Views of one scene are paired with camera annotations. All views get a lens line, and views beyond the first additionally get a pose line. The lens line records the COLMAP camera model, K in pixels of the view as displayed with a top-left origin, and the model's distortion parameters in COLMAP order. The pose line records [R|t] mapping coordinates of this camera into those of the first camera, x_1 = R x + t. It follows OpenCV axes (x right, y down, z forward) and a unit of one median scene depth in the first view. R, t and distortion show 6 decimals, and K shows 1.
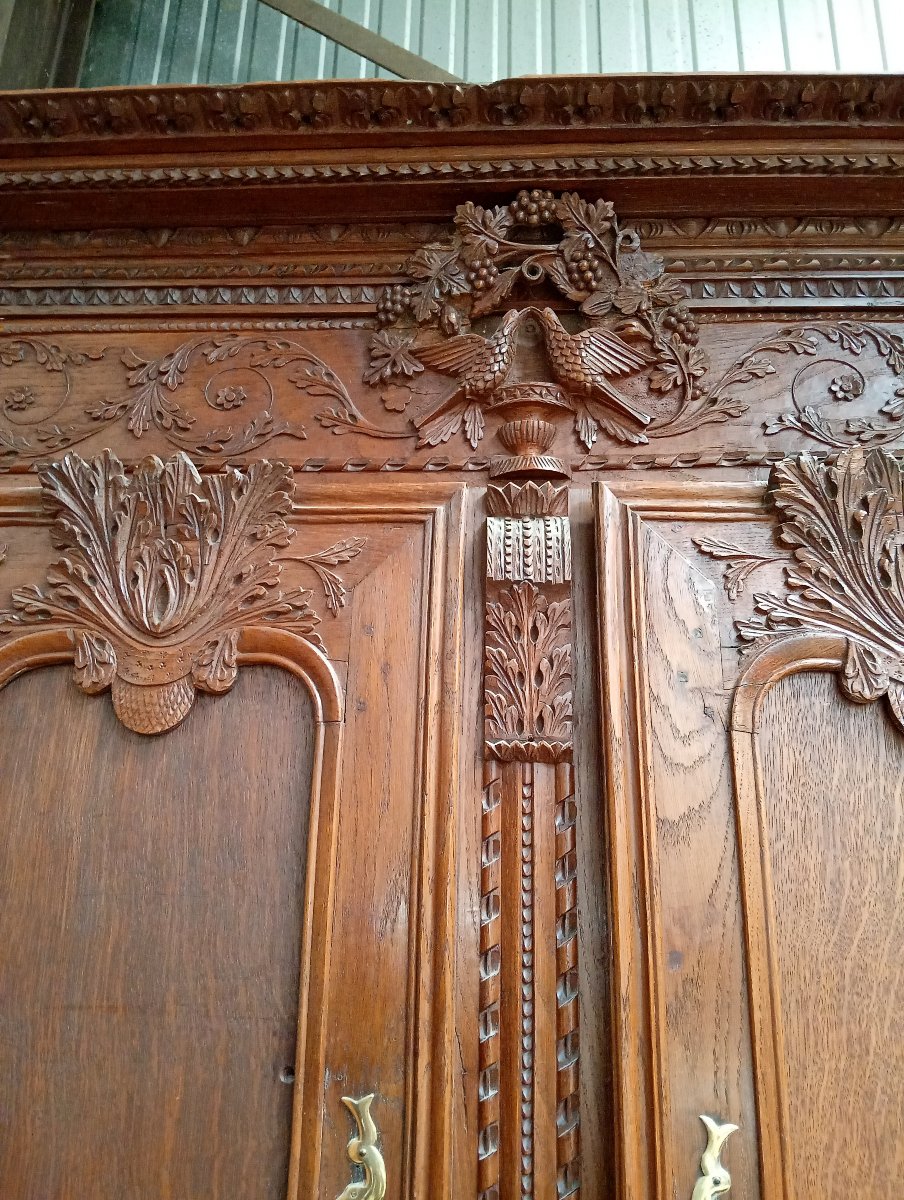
lens RADIAL K [[978.2, 0, 452.0], [0, 978.2, 600.0], [0, 0, 1]] dist [0.048262, -0.121755]
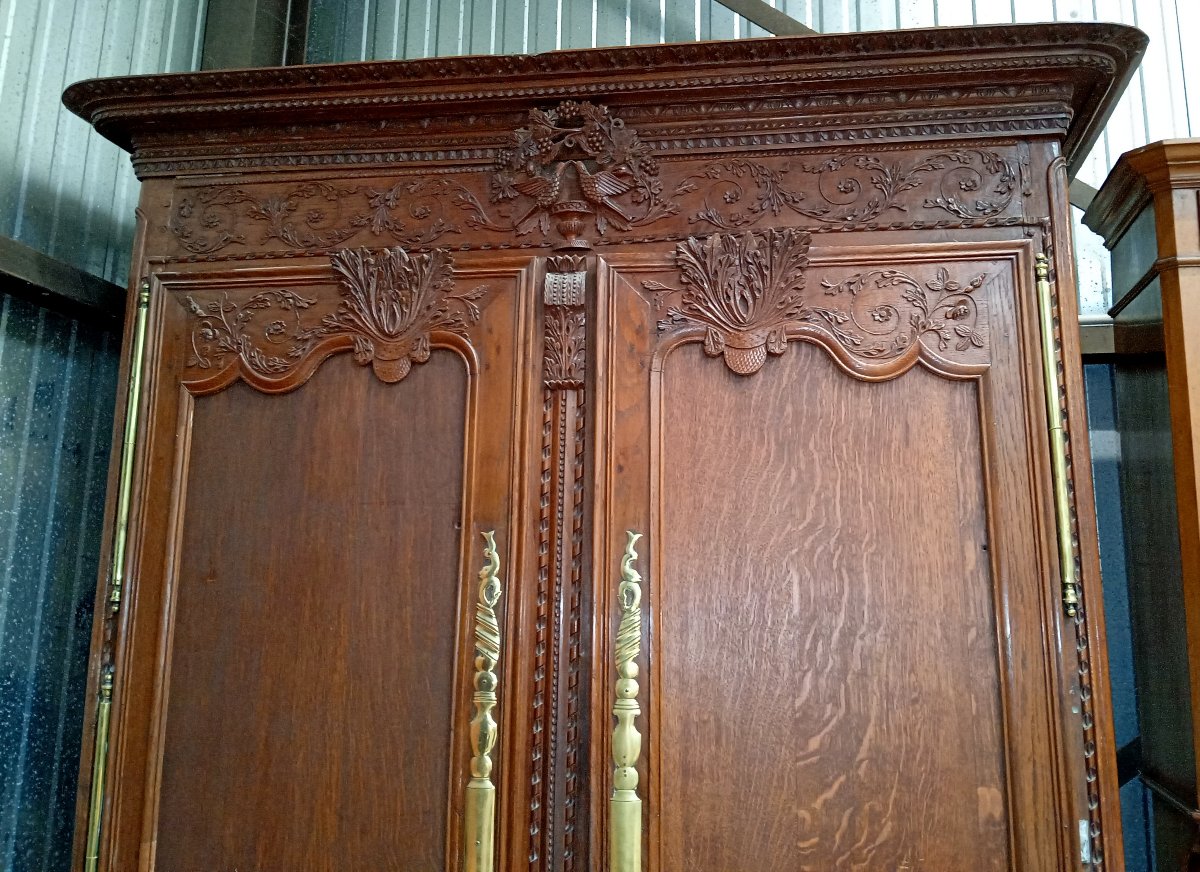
lens RADIAL K [[1036.5, 0, 658.3], [0, 1036.5, 378.1], [0, 0, 1]] dist [0.135136, -0.382103]
pose [[0.996955, -0.033203, -0.070561, 0.426119], [0.040107, 0.994299, 0.098794, -0.073735], [0.066879, -0.101323, 0.992603, -1.199201]]
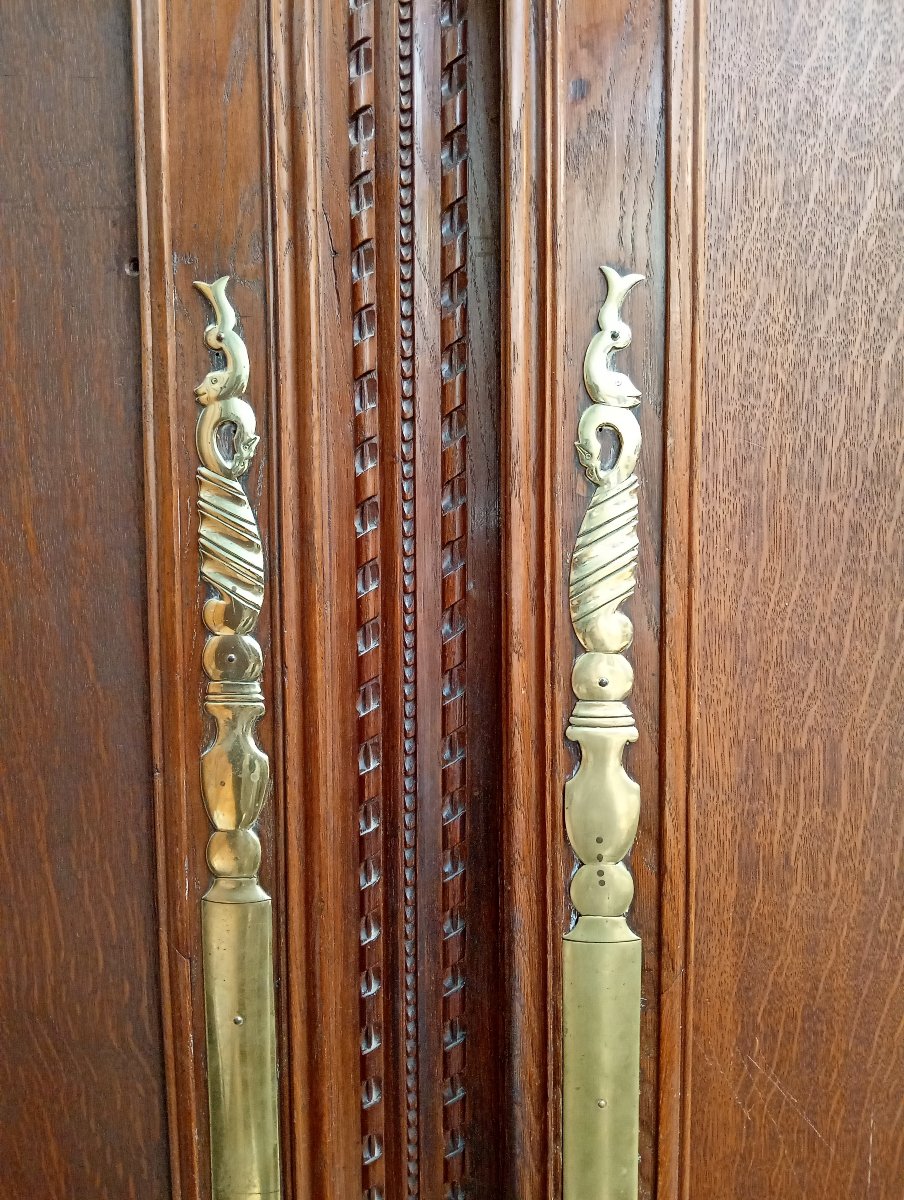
lens RADIAL K [[978.2, 0, 452.0], [0, 978.2, 600.0], [0, 0, 1]] dist [0.048262, -0.121755]
pose [[0.999573, -0.024781, -0.015479, 0.106031], [0.028873, 0.918964, 0.393282, 0.370329], [0.004479, -0.393561, 0.919288, 0.076376]]
